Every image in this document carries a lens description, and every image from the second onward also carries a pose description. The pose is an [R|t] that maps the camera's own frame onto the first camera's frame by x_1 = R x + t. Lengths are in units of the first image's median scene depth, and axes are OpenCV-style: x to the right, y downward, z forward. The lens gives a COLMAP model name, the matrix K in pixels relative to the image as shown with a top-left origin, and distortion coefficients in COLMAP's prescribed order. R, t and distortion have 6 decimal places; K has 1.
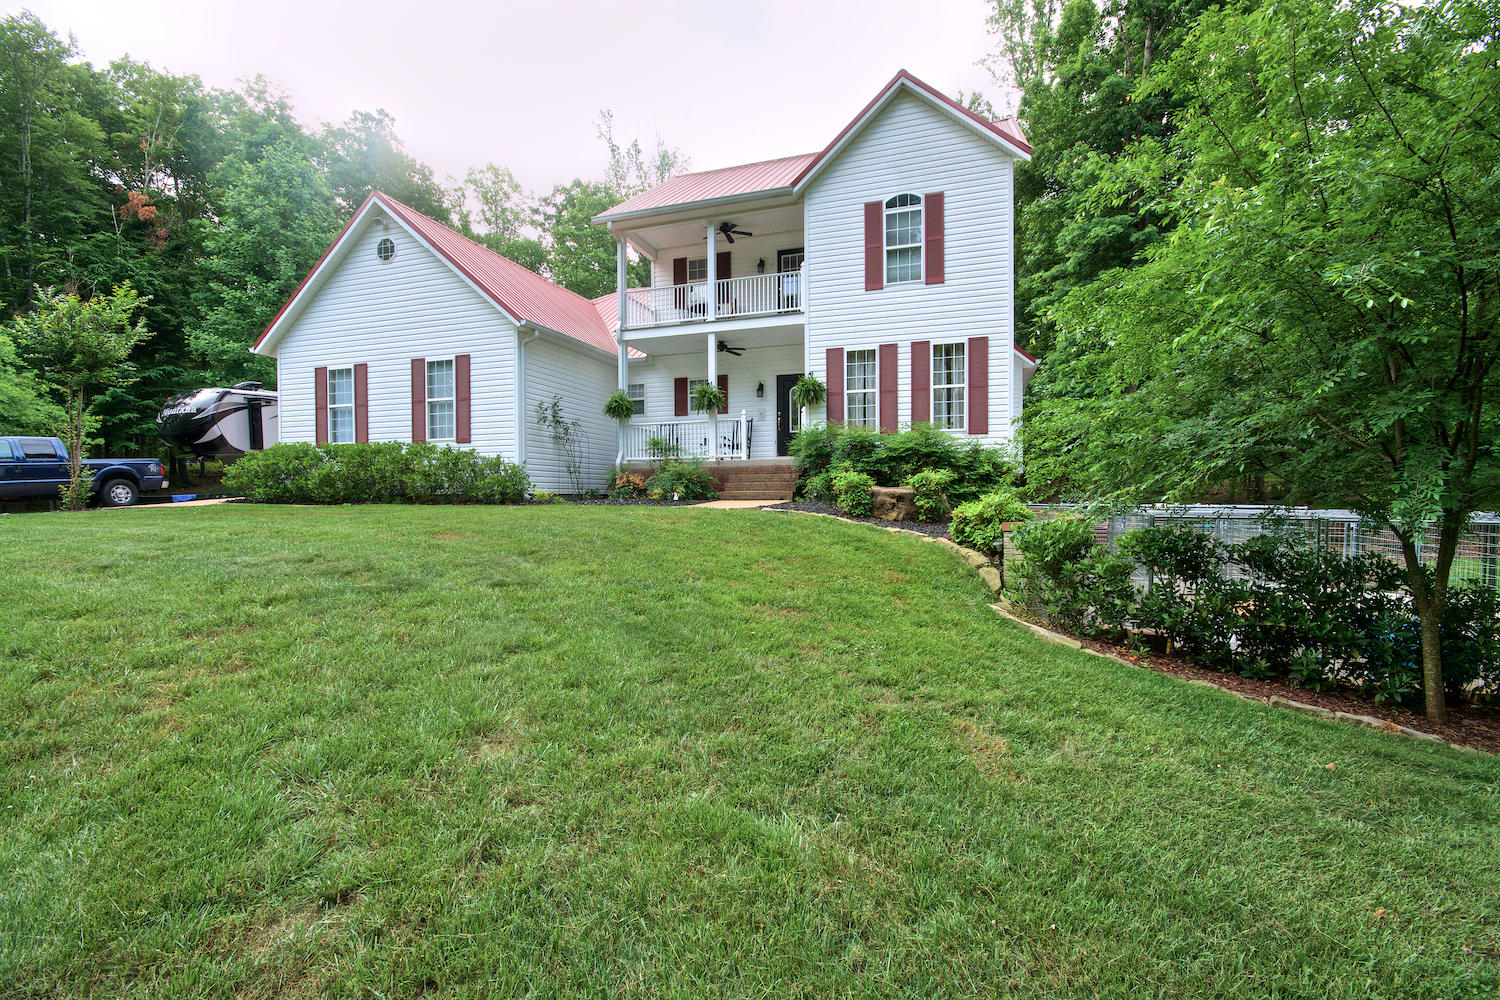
lens RADIAL K [[659.0, 0, 744.8], [0, 659.0, 503.9], [0, 0, 1]] dist [-0.001555, 0.000084]
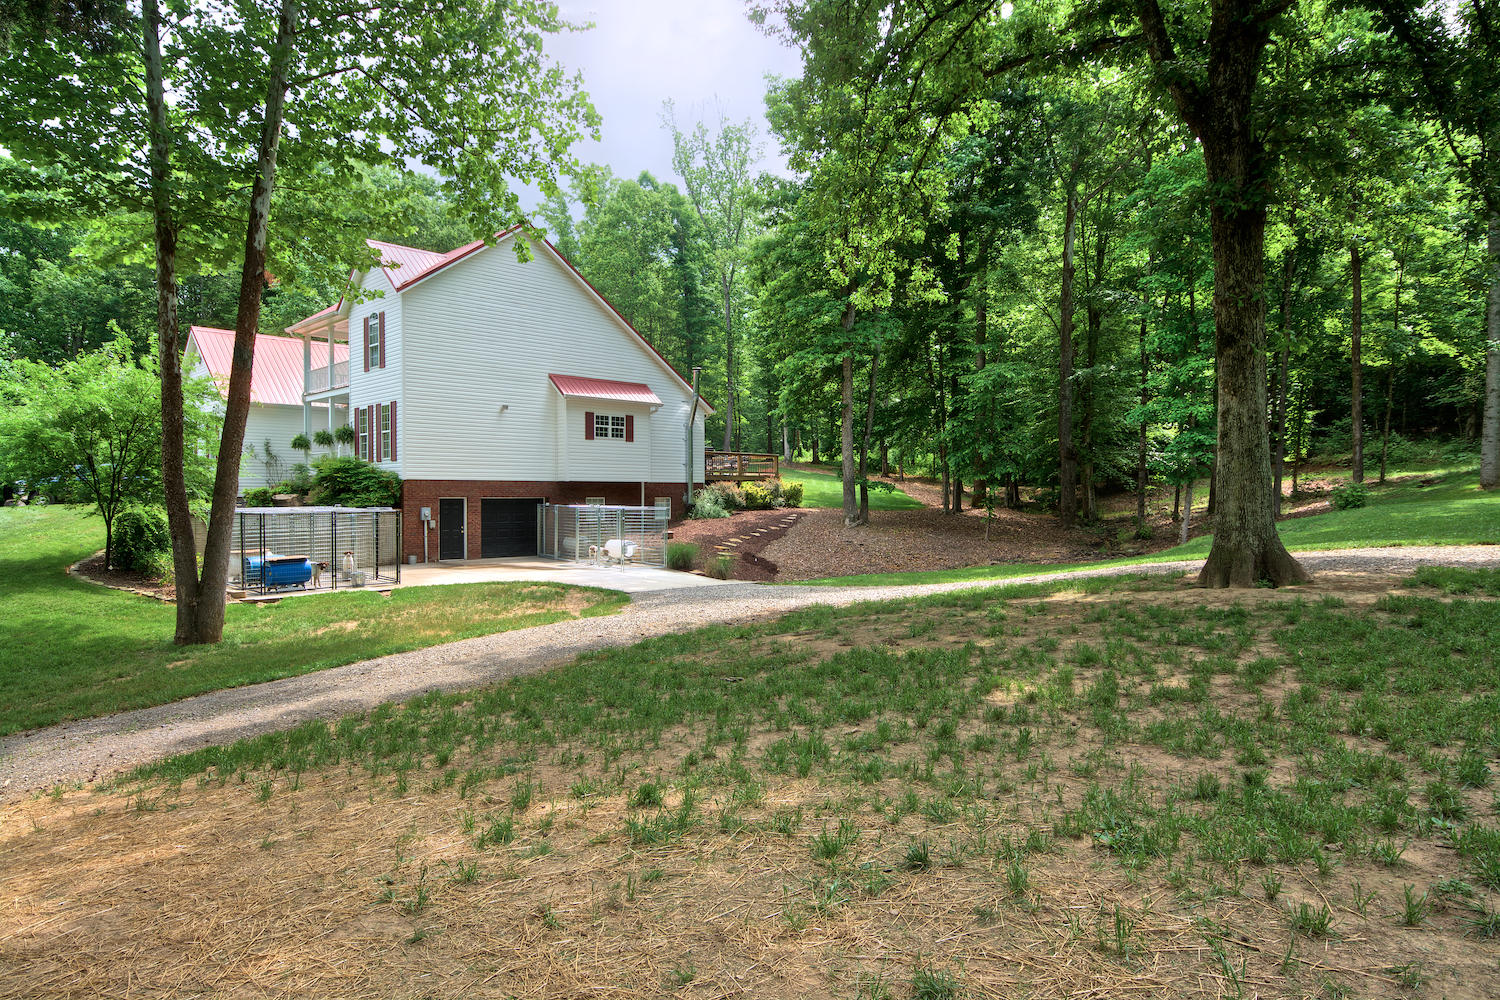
lens RADIAL K [[890.8, 0, 751.5], [0, 890.8, 498.2], [0, 0, 1]] dist [0.009040, 0.007980]
pose [[0.894356, 0.002571, -0.447348, 1.795652], [-0.002927, 0.999996, -0.000103, -0.014148], [0.447346, 0.001402, 0.894360, -0.478844]]
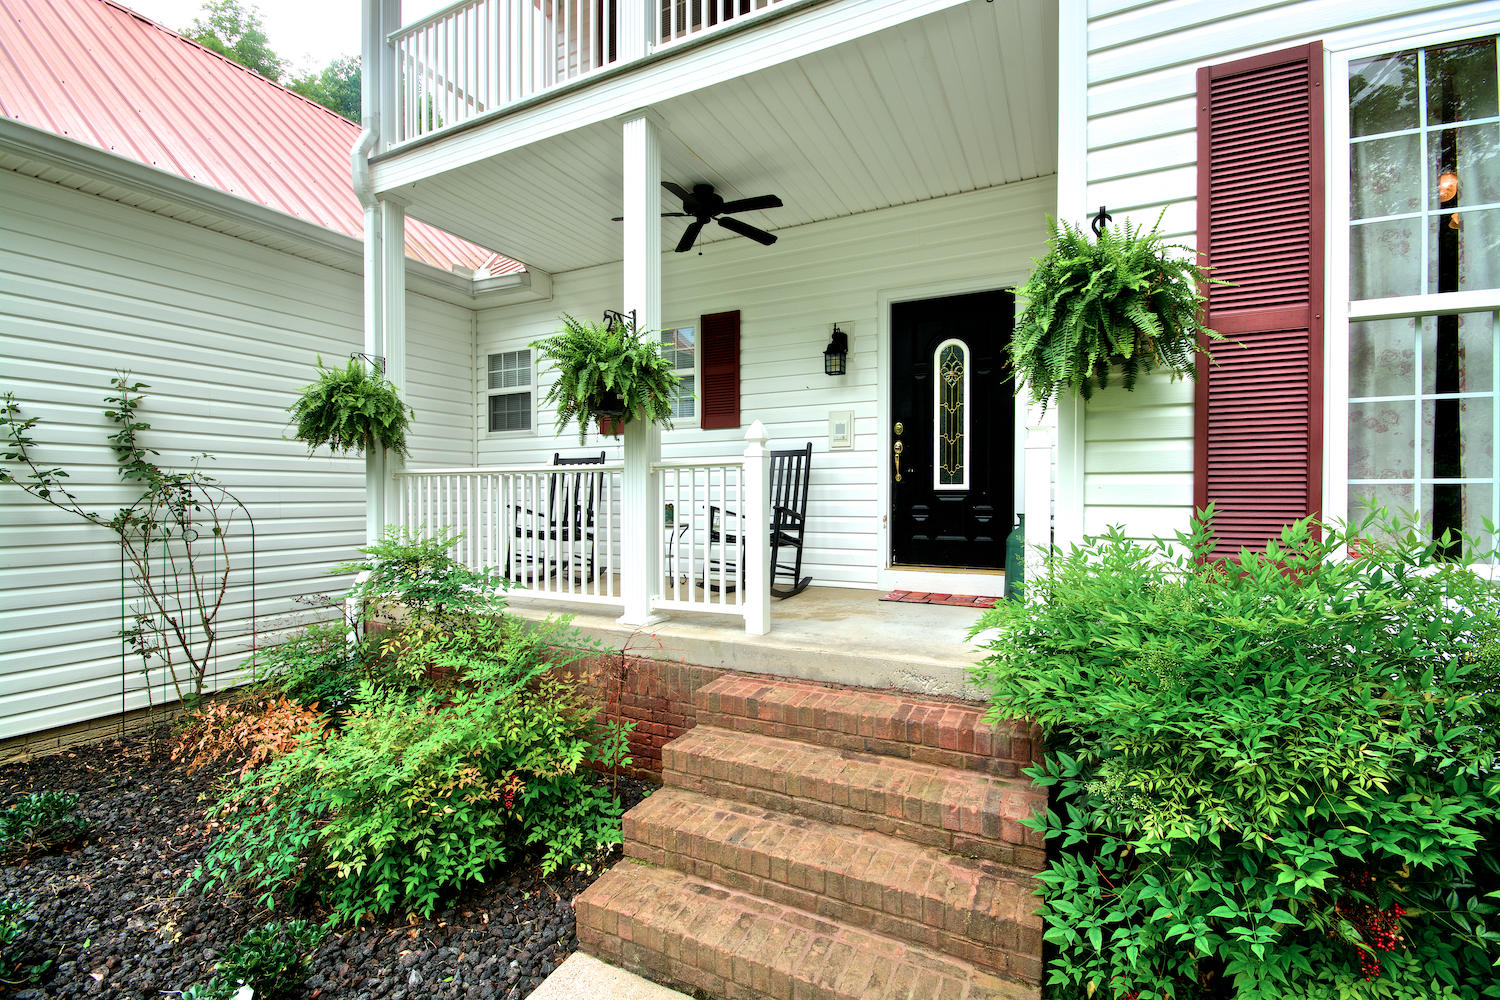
lens RADIAL K [[659.0, 0, 759.4], [0, 659.0, 499.3], [0, 0, 1]] dist [-0.001555, 0.000084]
pose [[0.992319, 0.005662, -0.123577, 0.027523], [-0.005285, 0.999980, 0.003379, -0.110252], [0.123593, -0.002700, 0.992329, 0.724915]]
